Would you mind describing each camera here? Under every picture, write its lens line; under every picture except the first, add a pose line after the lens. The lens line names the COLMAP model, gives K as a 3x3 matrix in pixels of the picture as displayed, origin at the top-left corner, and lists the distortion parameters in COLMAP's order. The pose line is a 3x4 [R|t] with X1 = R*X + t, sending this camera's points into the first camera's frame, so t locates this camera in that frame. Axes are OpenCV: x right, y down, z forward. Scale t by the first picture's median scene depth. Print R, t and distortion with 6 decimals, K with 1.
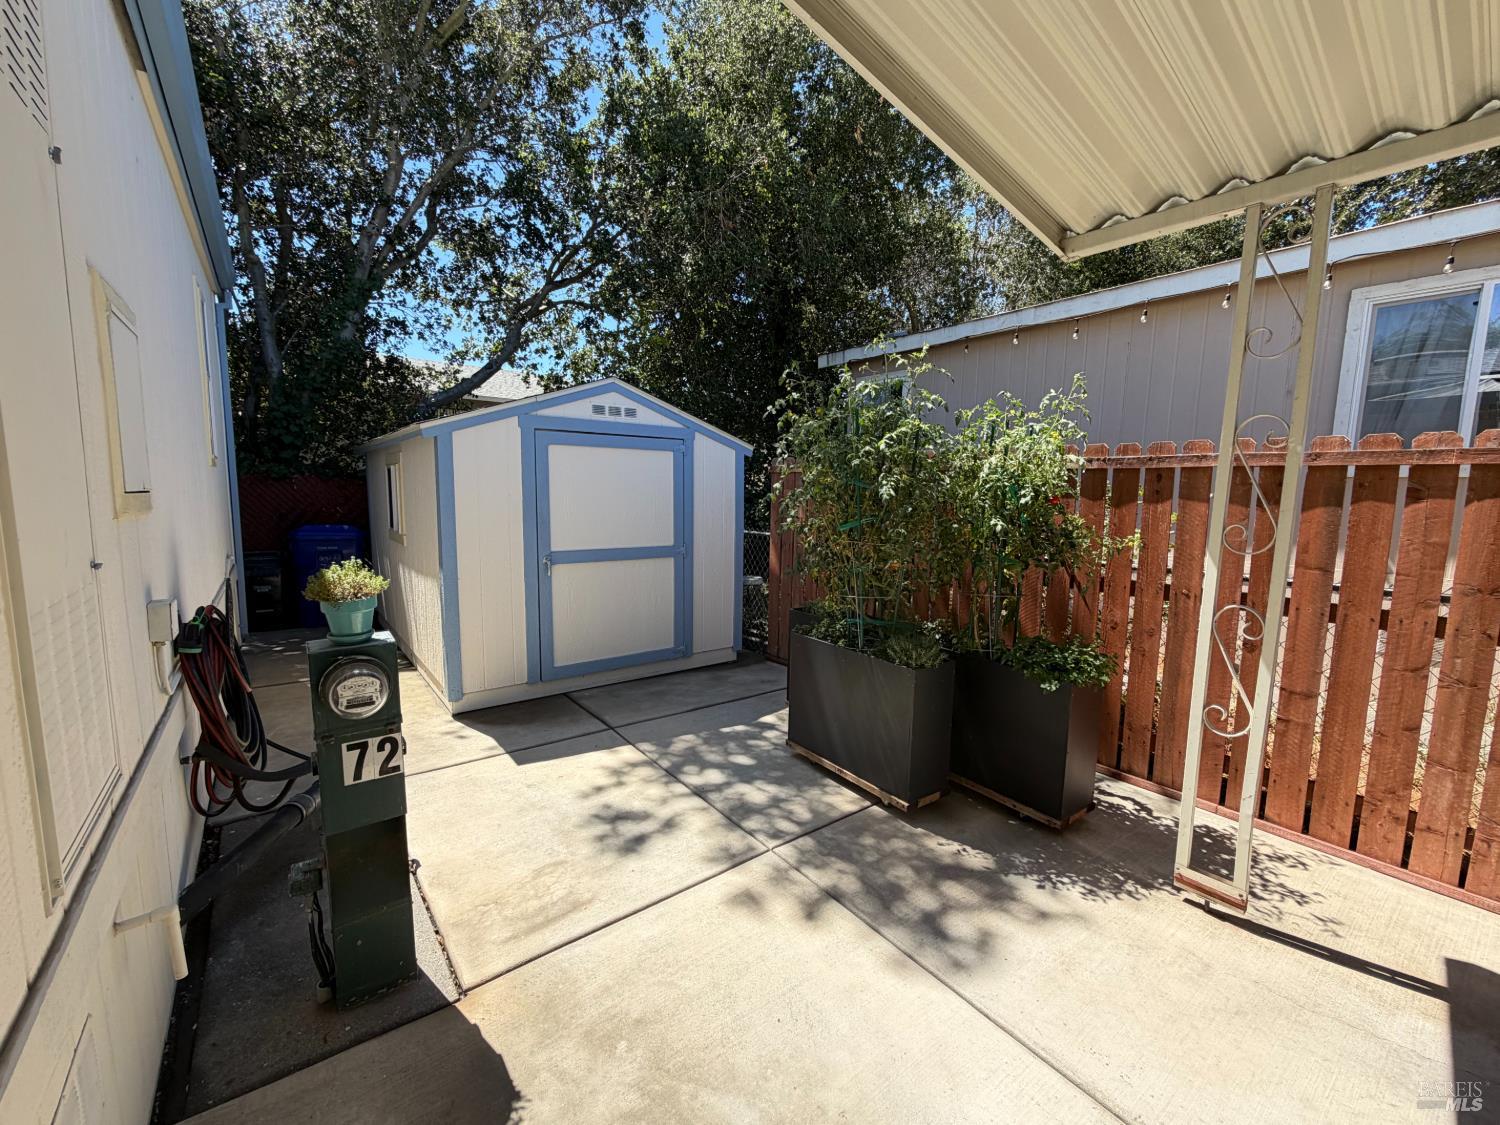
lens RADIAL K [[600.6, 0, 758.8], [0, 600.6, 561.4], [0, 0, 1]] dist [0.001268, 0.000029]
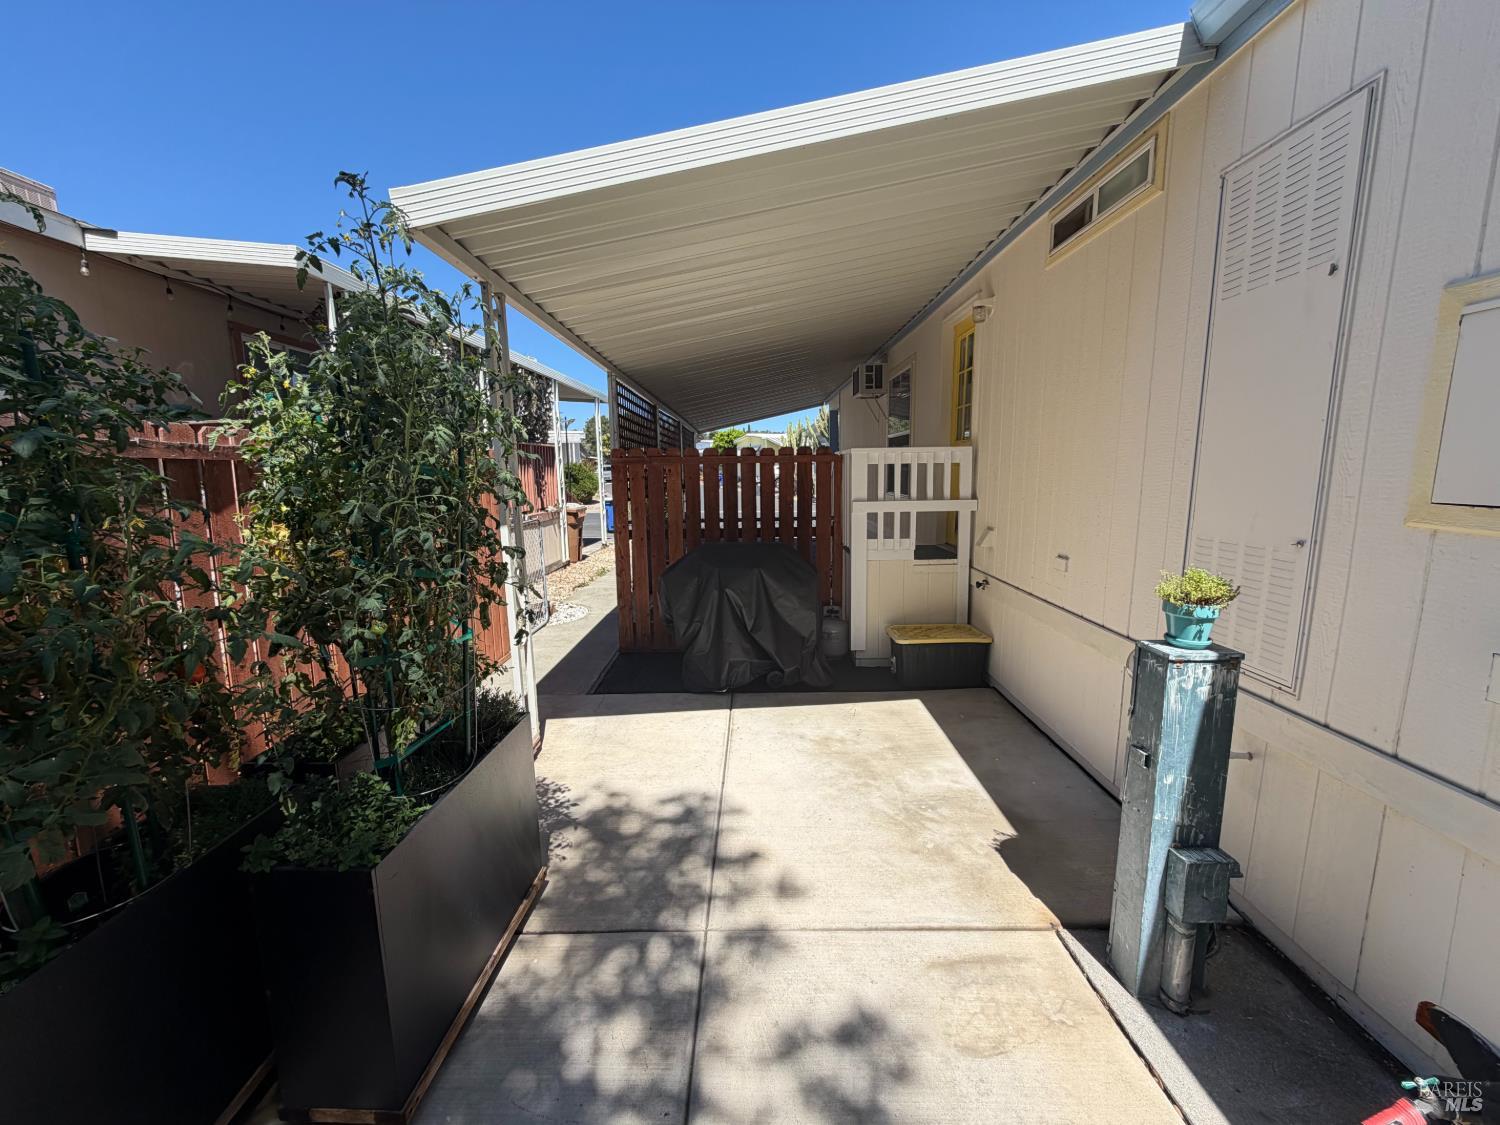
lens RADIAL K [[600.6, 0, 758.6], [0, 600.6, 567.4], [0, 0, 1]] dist [0.001268, 0.000029]
pose [[-0.791114, -0.109761, 0.601740, -0.464319], [0.060201, 0.965020, 0.255172, -0.200039], [-0.608699, 0.238096, -0.756833, 1.446336]]
